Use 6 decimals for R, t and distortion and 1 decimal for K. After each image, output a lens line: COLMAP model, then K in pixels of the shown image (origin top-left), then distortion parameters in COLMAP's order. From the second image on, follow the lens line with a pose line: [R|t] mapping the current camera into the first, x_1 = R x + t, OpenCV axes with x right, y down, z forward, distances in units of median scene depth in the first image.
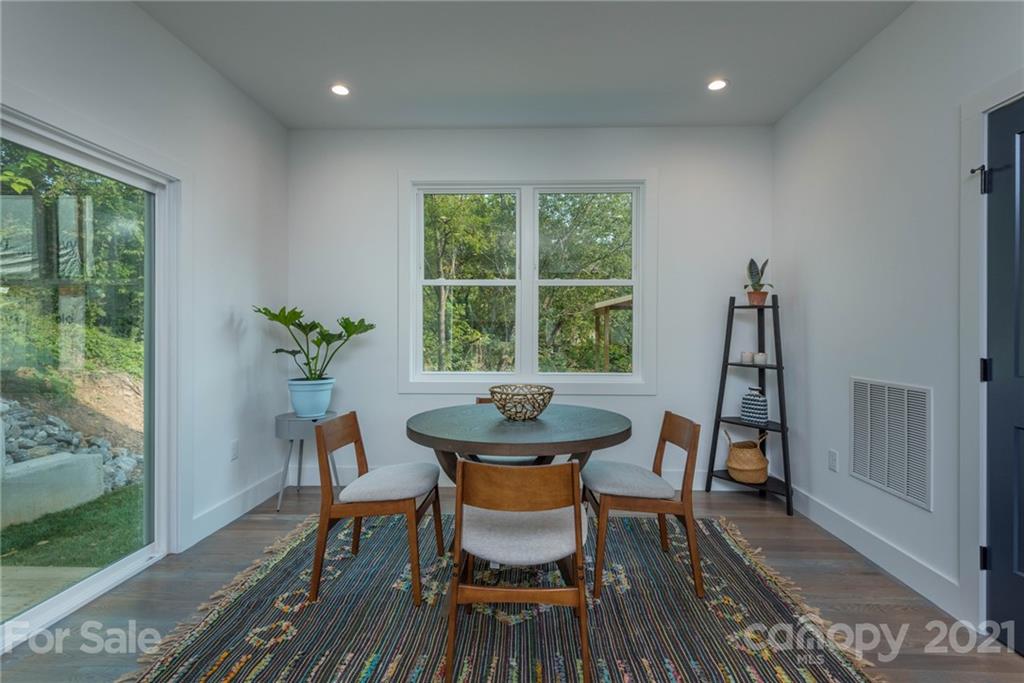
lens RADIAL K [[475.1, 0, 514.8], [0, 475.1, 337.2], [0, 0, 1]] dist [-0.001128, -0.000841]
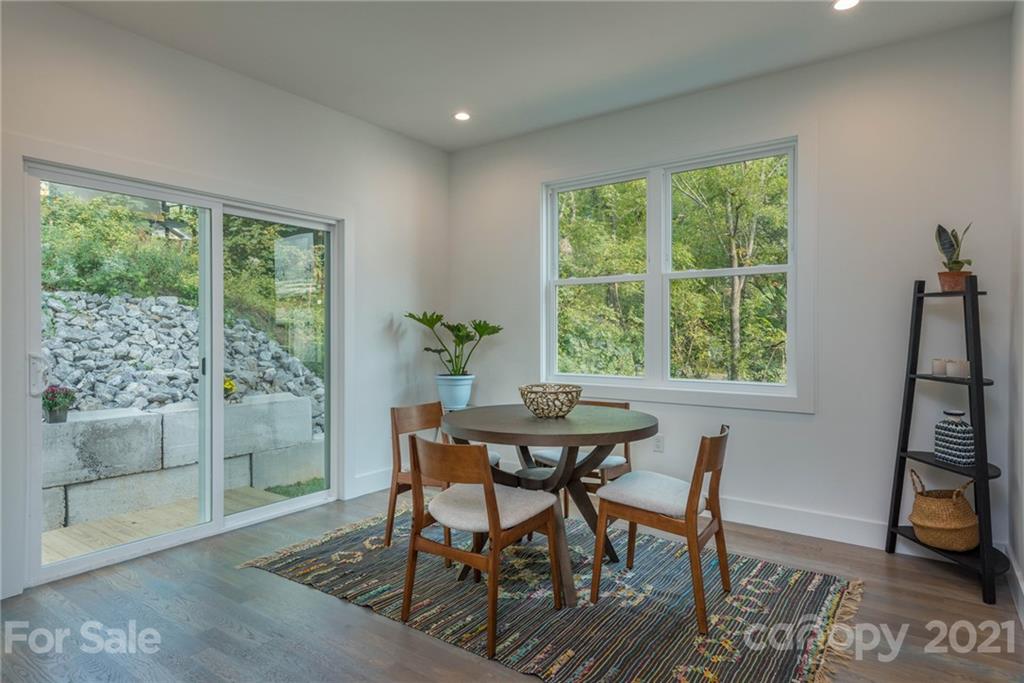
lens RADIAL K [[578.6, 0, 509.2], [0, 578.6, 337.6], [0, 0, 1]] dist [0.008783, -0.002727]
pose [[0.823838, 0.000298, -0.566825, 0.461809], [-0.001337, 0.999998, -0.001416, 0.001229], [0.566824, 0.001925, 0.823837, -0.057525]]
